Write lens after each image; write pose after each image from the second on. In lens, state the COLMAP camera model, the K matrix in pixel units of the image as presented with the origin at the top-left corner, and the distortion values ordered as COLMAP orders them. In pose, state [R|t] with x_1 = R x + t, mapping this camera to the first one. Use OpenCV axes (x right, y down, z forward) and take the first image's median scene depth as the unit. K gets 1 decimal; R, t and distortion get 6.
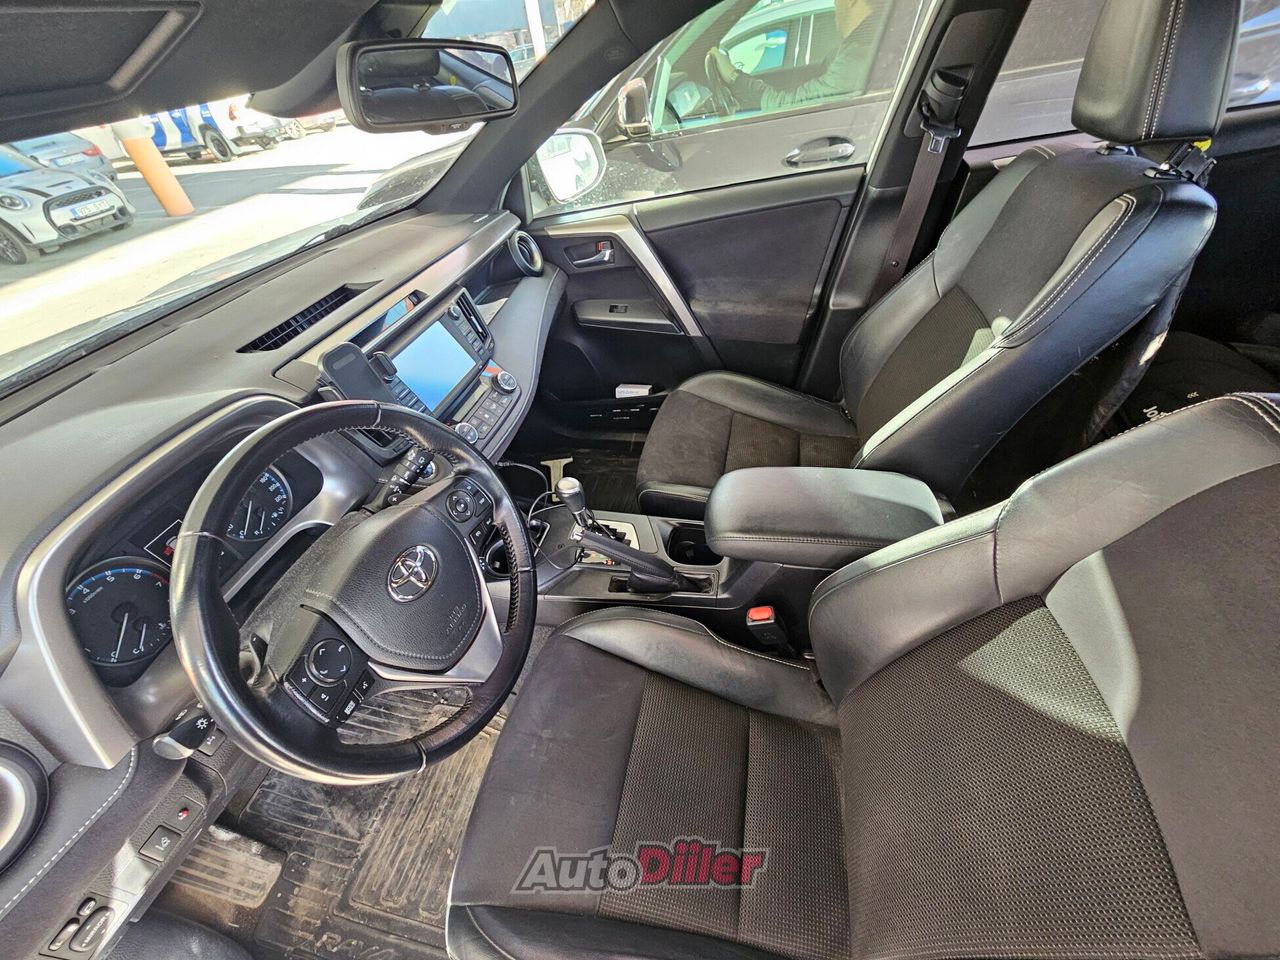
lens RADIAL K [[516.6, 0, 648.9], [0, 516.6, 484.9], [0, 0, 1]] dist [0.000807, 0.000336]
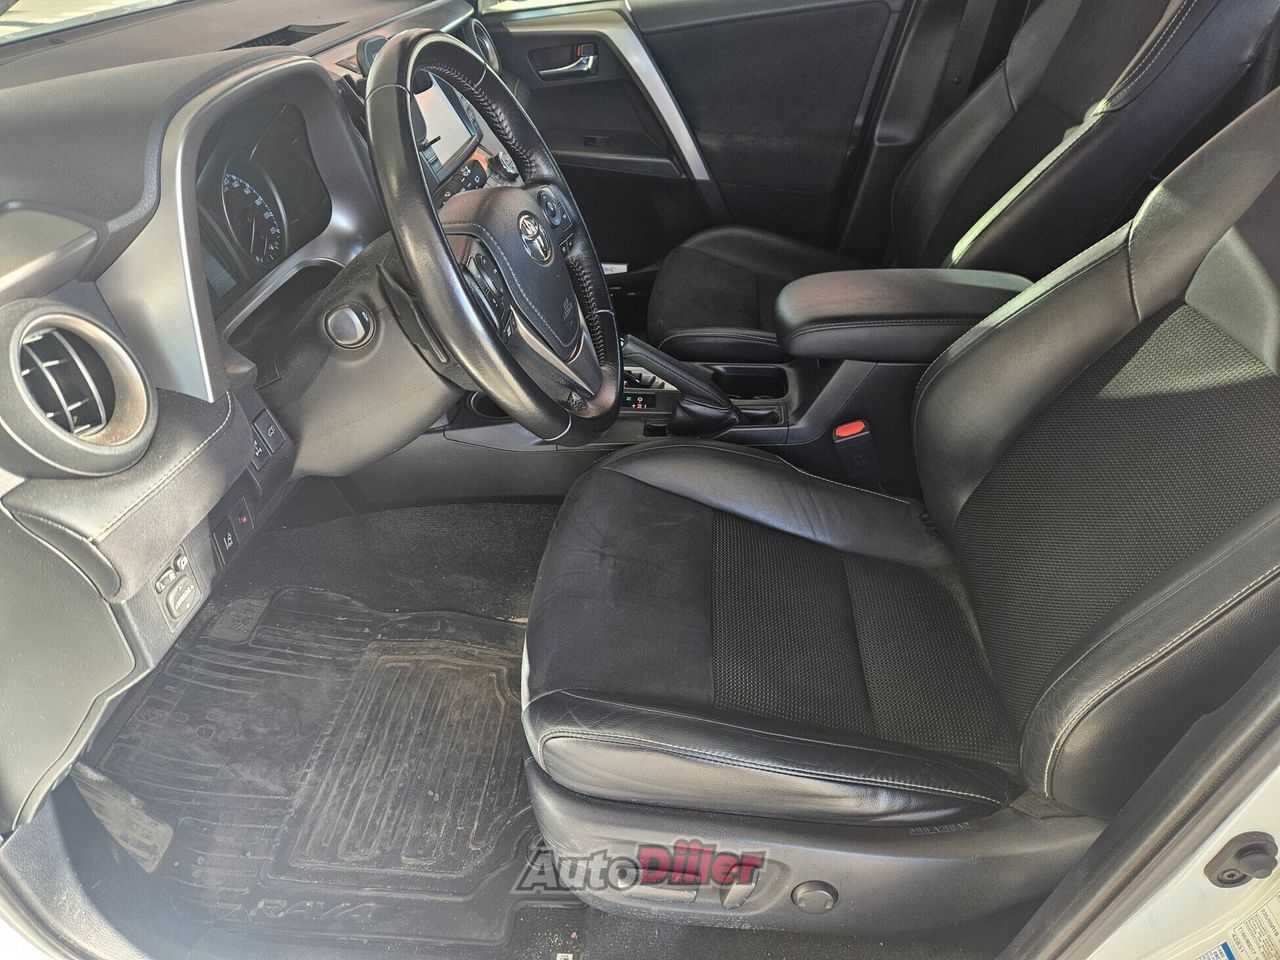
lens RADIAL K [[847.3, 0, 634.1], [0, 847.3, 478.1], [0, 0, 1]] dist [0.039870, -0.016375]
pose [[0.988754, -0.001309, 0.149543, -0.272028], [0.018827, 0.993095, -0.115792, 0.402585], [-0.148359, 0.117305, 0.981952, -0.213851]]
